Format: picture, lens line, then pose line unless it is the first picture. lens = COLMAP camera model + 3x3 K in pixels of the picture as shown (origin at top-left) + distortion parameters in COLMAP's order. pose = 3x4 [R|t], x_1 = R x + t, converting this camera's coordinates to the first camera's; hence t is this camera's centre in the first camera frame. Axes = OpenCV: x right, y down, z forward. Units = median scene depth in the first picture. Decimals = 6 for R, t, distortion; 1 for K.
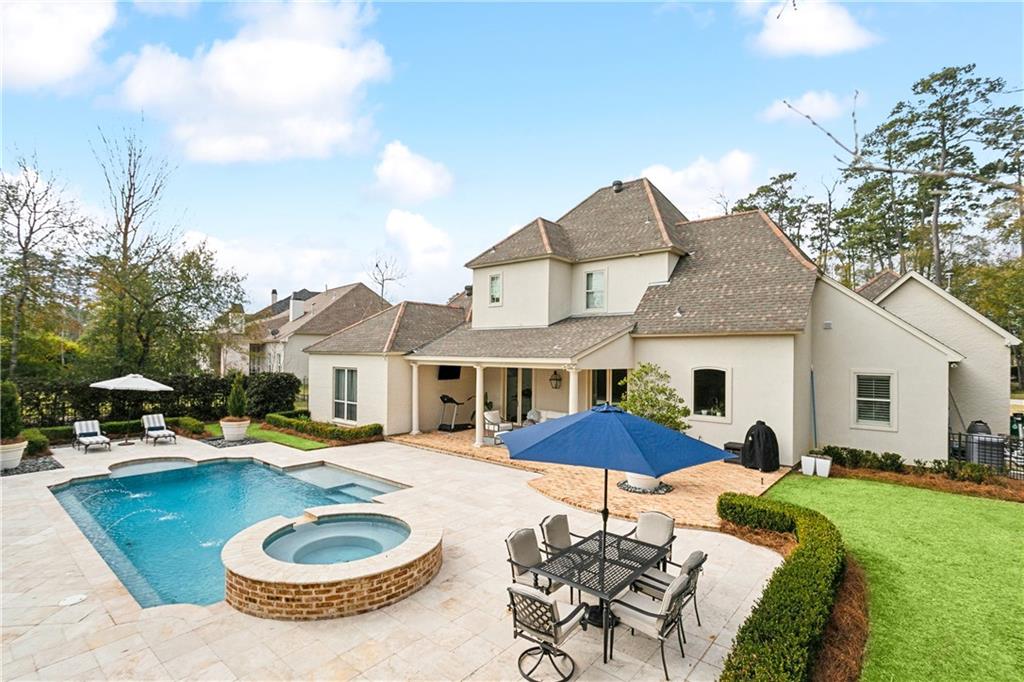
lens RADIAL K [[512.6, 0, 503.8], [0, 512.6, 348.8], [0, 0, 1]] dist [0.005550, 0.001089]
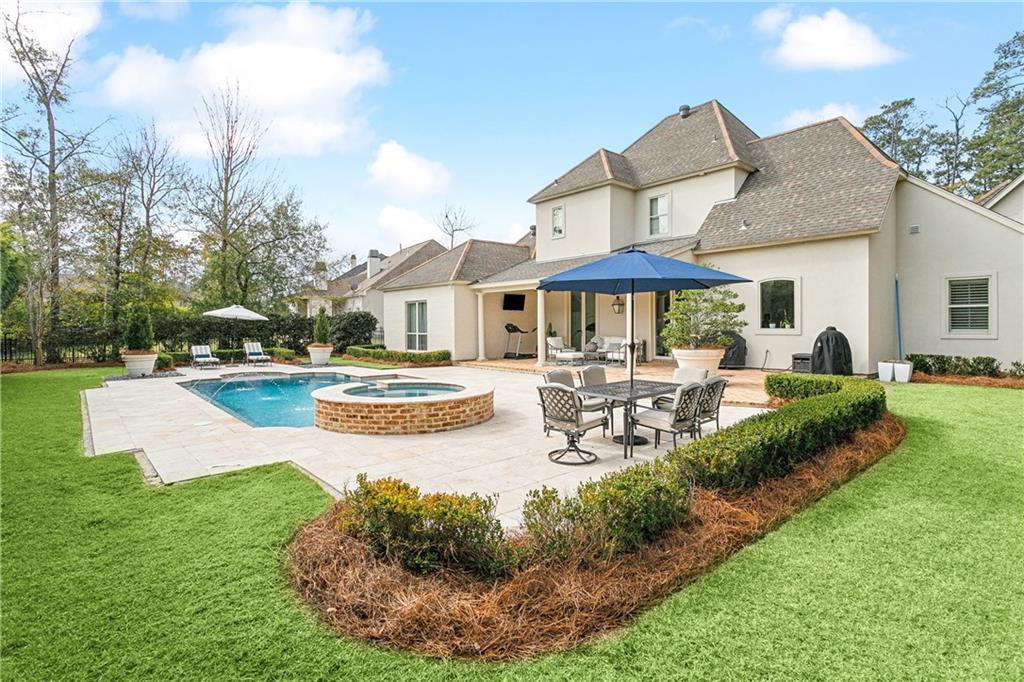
lens RADIAL K [[528.0, 0, 493.8], [0, 528.0, 324.5], [0, 0, 1]] dist [0.009592, -0.000538]
pose [[0.986419, -0.015005, -0.163564, 0.030050], [0.016877, 0.999807, 0.010061, 0.084407], [0.163382, -0.012685, 0.986481, -0.057639]]
